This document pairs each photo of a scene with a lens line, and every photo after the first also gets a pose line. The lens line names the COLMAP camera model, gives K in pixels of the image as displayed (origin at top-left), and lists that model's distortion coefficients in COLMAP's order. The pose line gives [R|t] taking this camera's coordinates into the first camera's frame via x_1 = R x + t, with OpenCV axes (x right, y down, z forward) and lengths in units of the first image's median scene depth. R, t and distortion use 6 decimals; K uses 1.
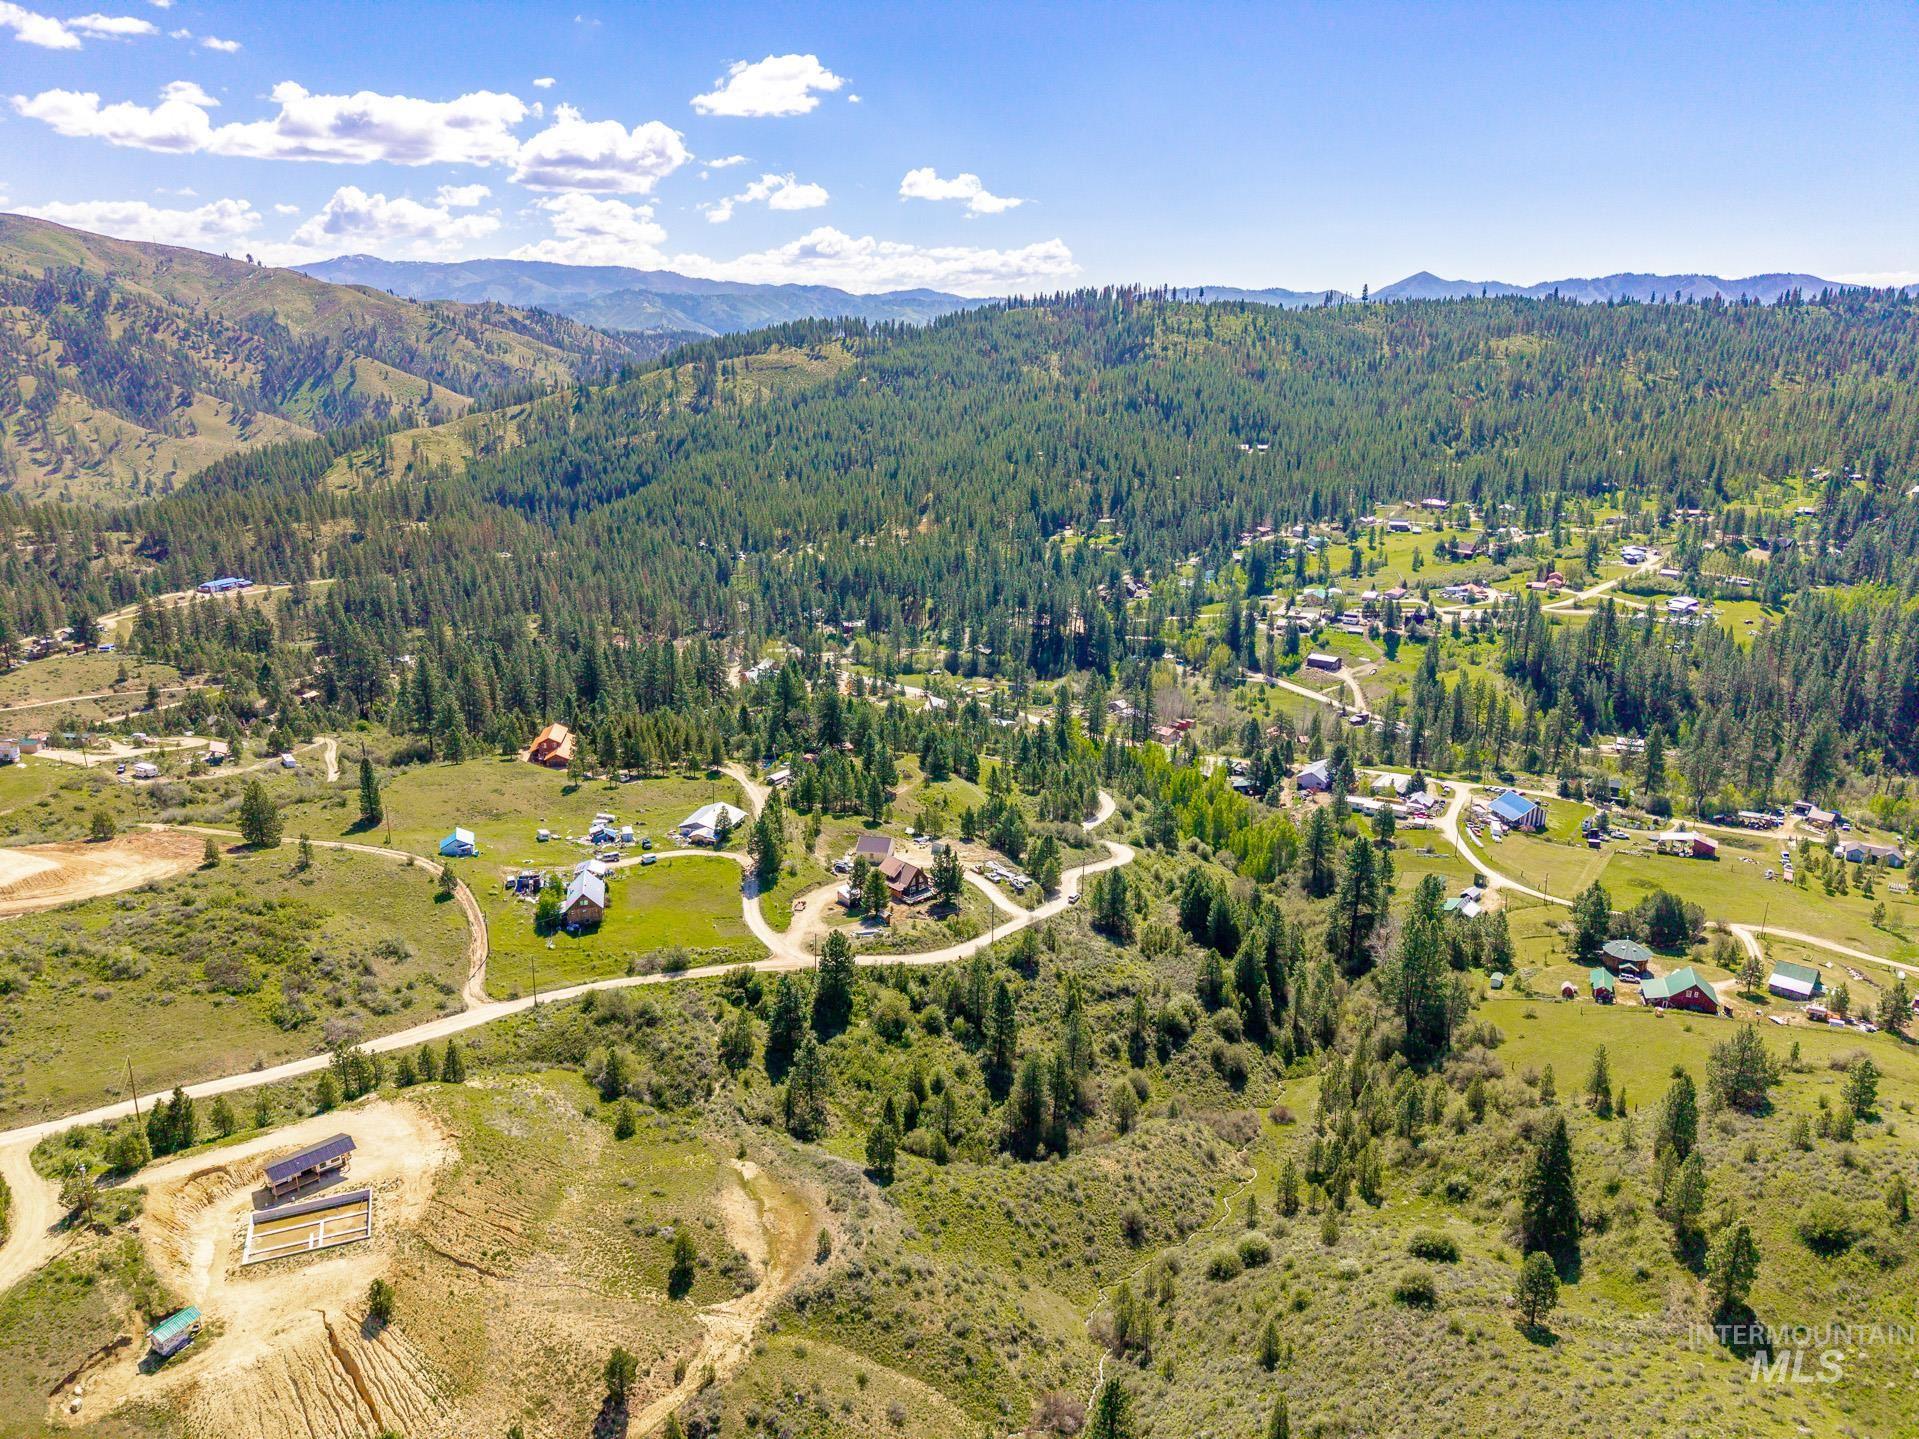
lens RADIAL K [[1285.2, 0, 959.5], [0, 1285.2, 722.4], [0, 0, 1]] dist [0.026552, -0.028433]
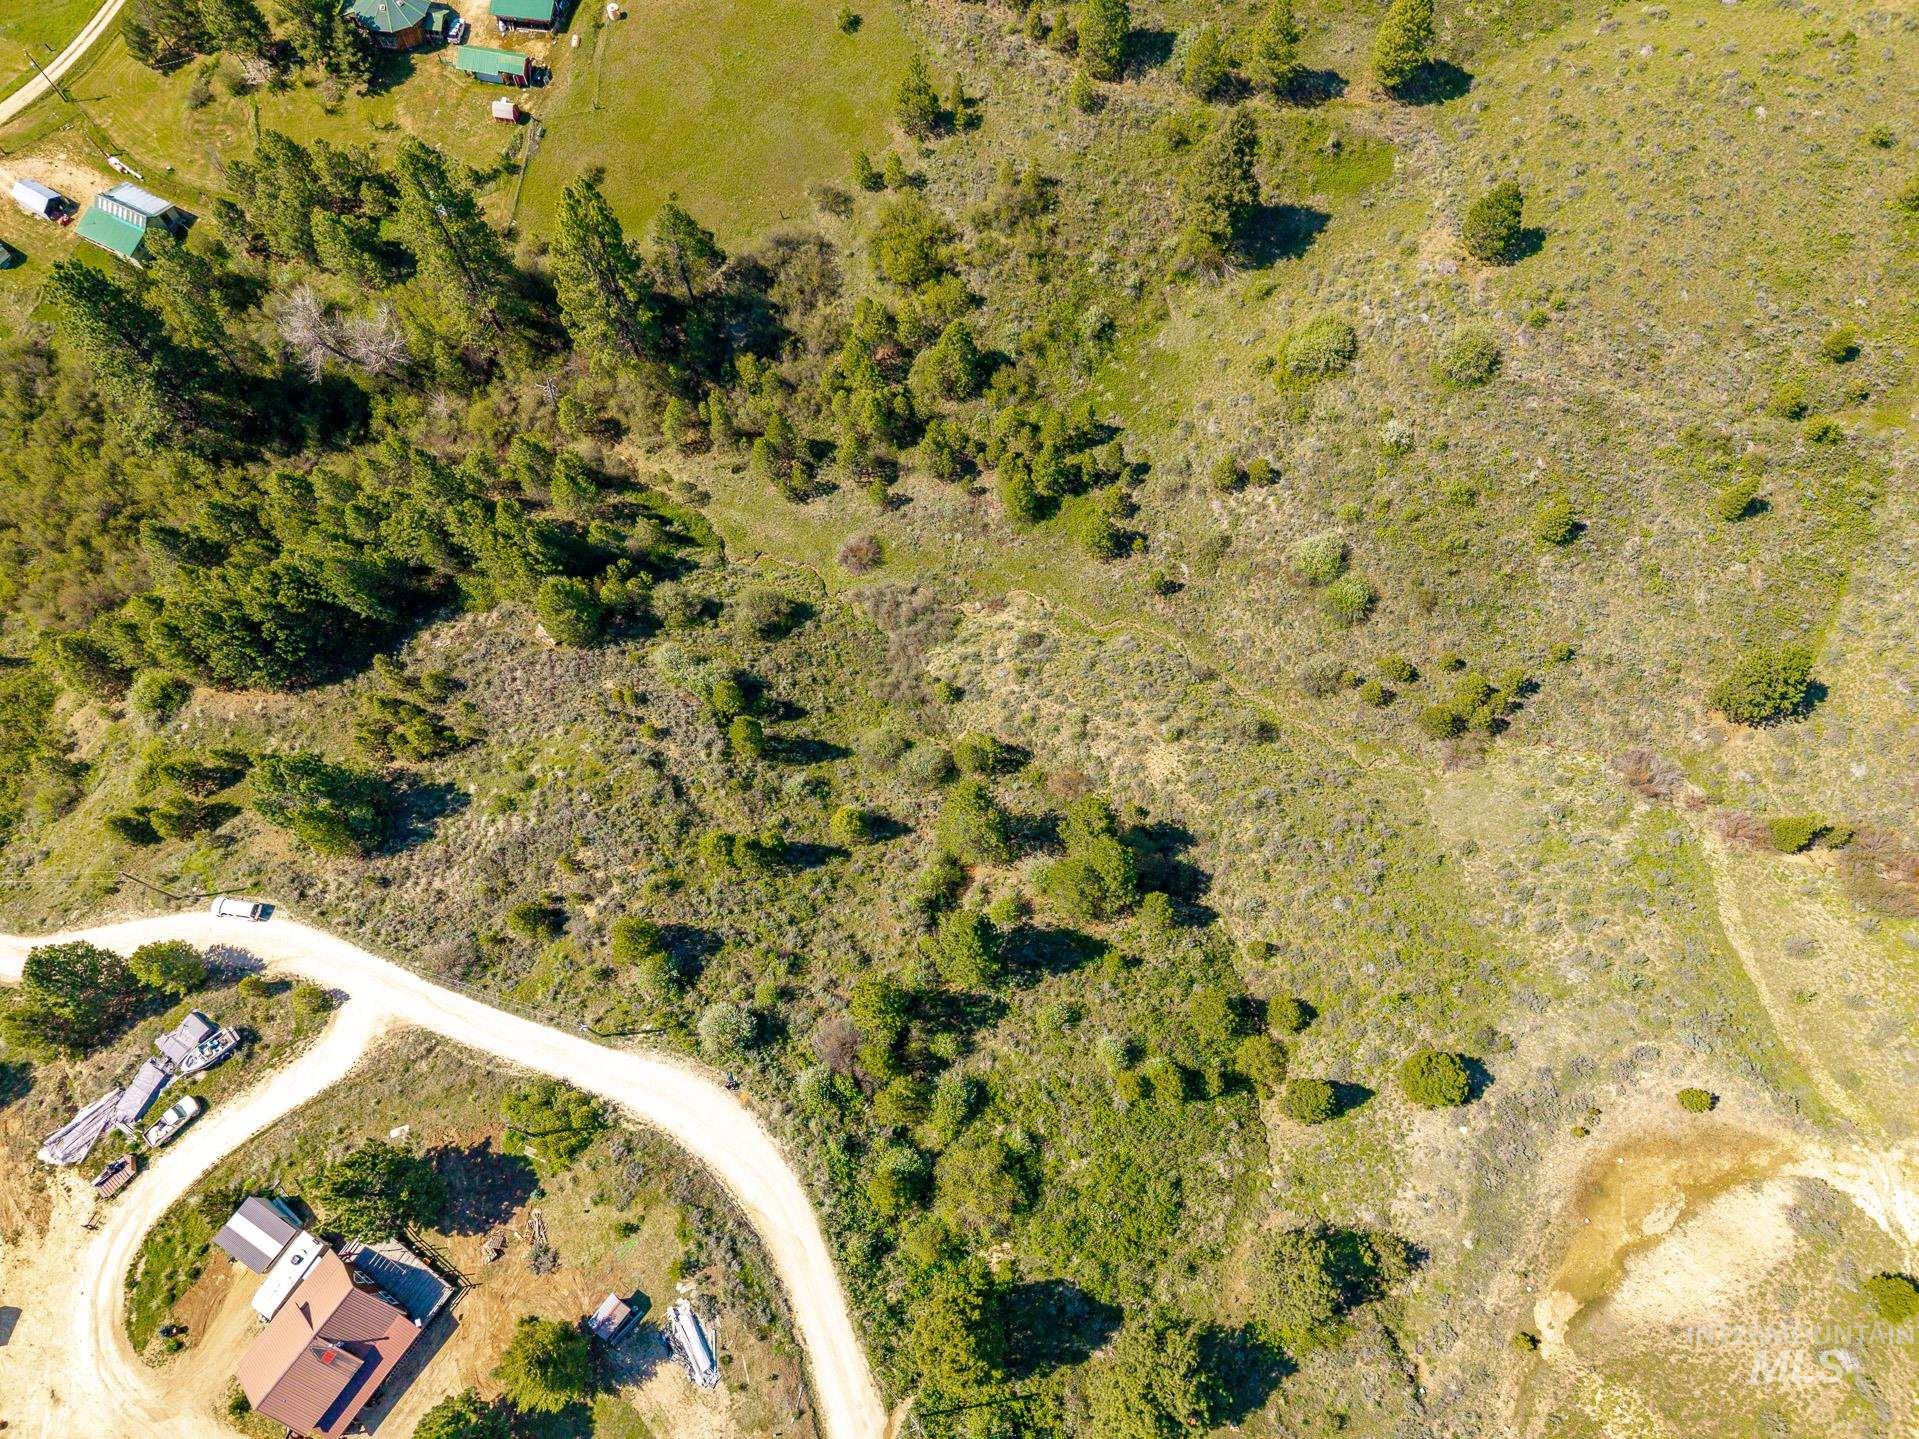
lens RADIAL K [[1288.7, 0, 962.4], [0, 1288.7, 722.5], [0, 0, 1]] dist [0.021164, -0.027650]
pose [[-0.214762, -0.910796, 0.352603, -0.056262], [0.258860, 0.295033, 0.919754, -0.222645], [-0.941737, 0.288803, 0.172406, 0.799983]]
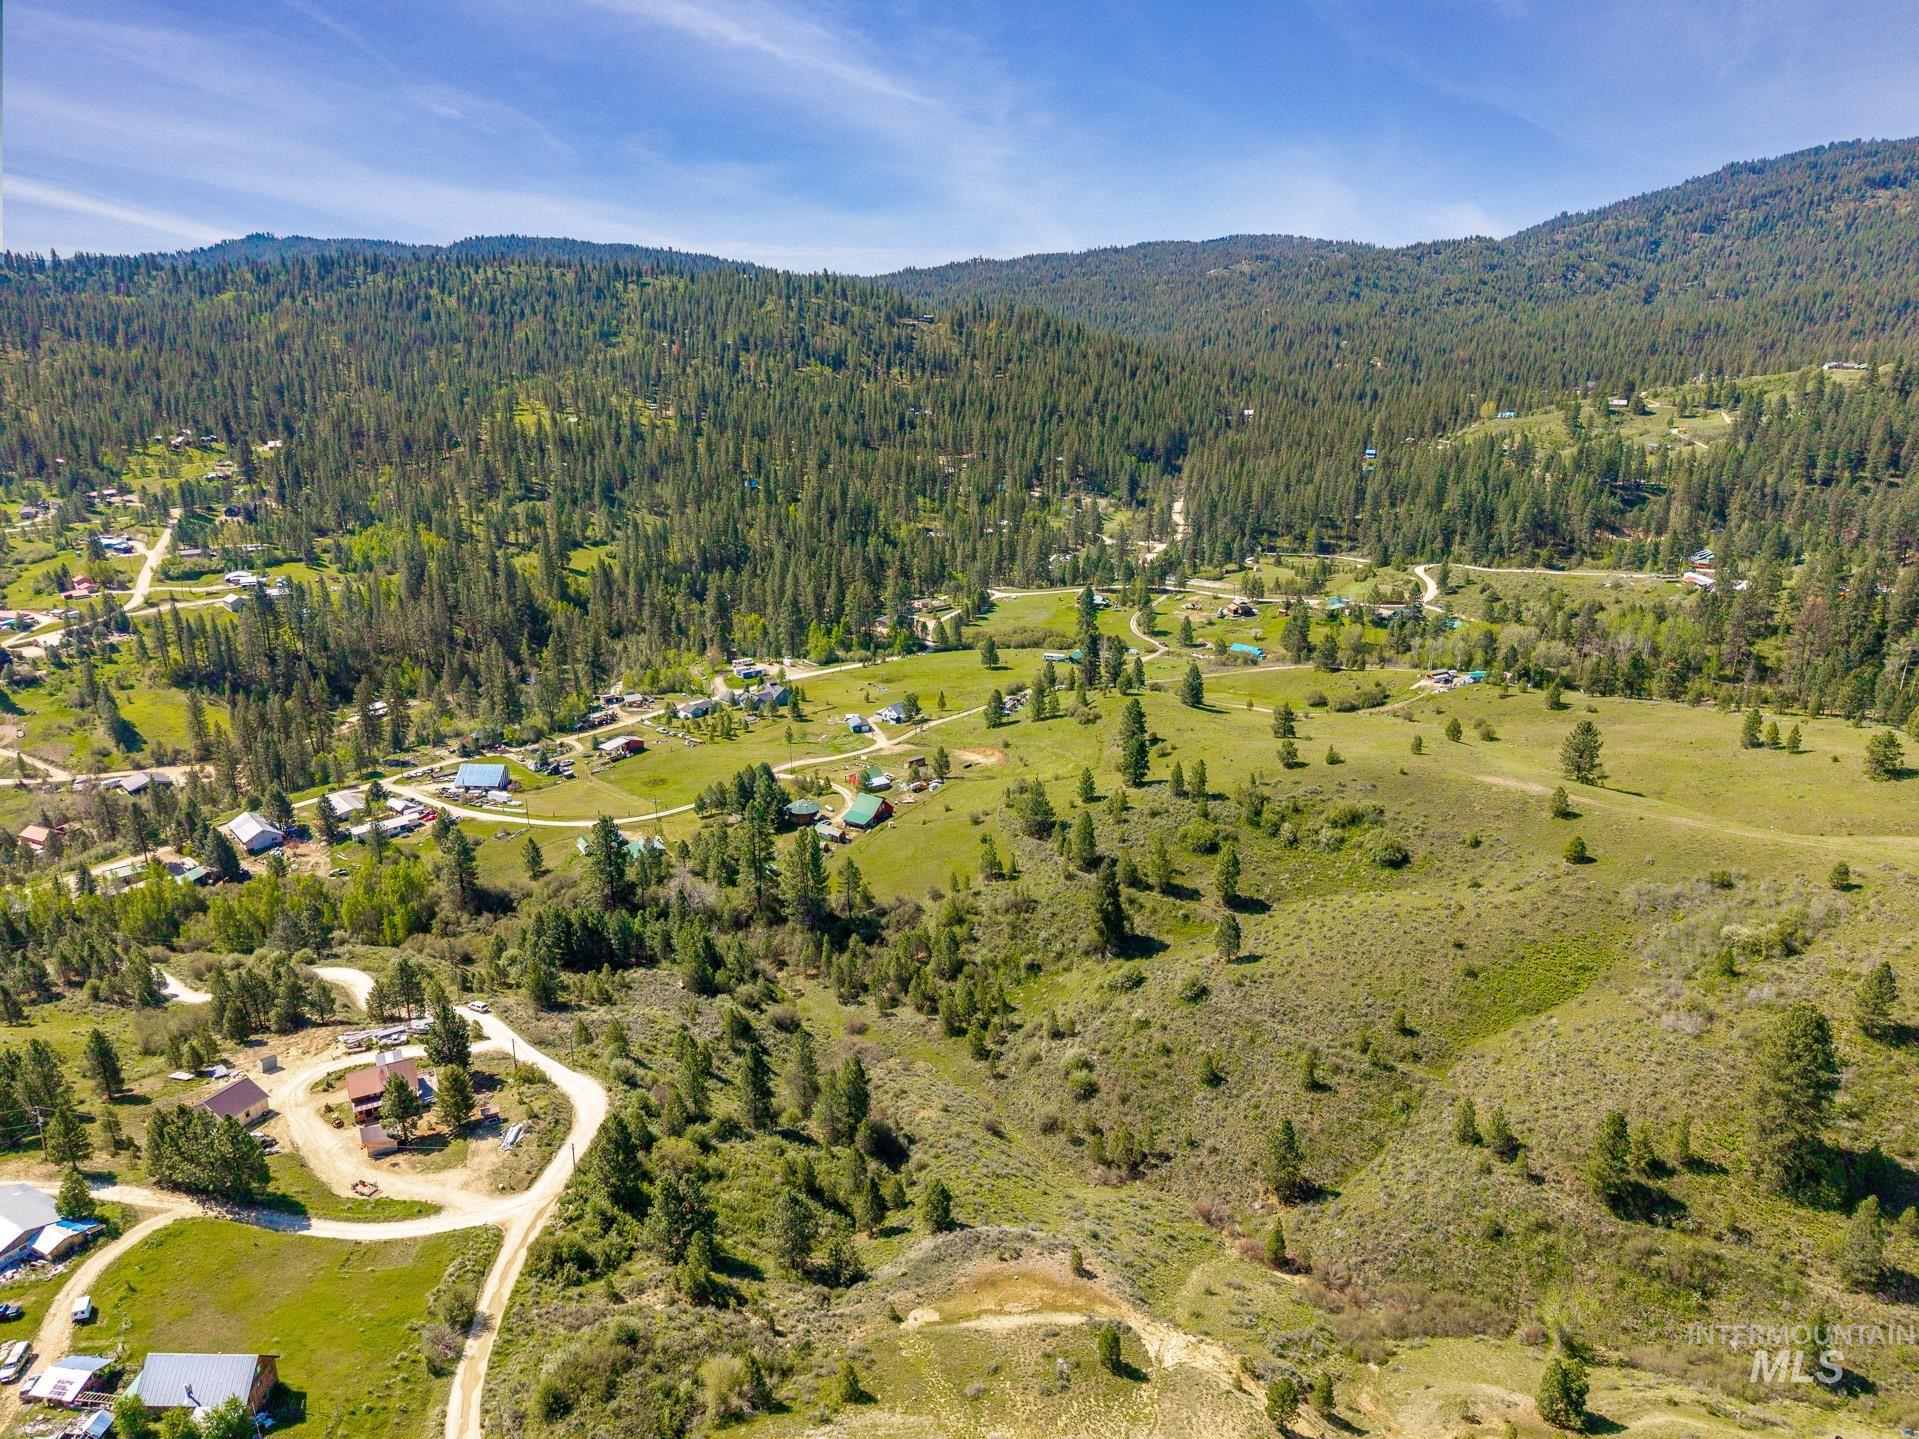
lens RADIAL K [[1285.2, 0, 959.5], [0, 1285.2, 722.4], [0, 0, 1]] dist [0.026552, -0.028433]
pose [[0.256294, -0.302642, 0.917998, -0.619307], [0.276732, 0.932940, 0.230308, -0.161103], [-0.926139, 0.195013, 0.322858, 0.465169]]
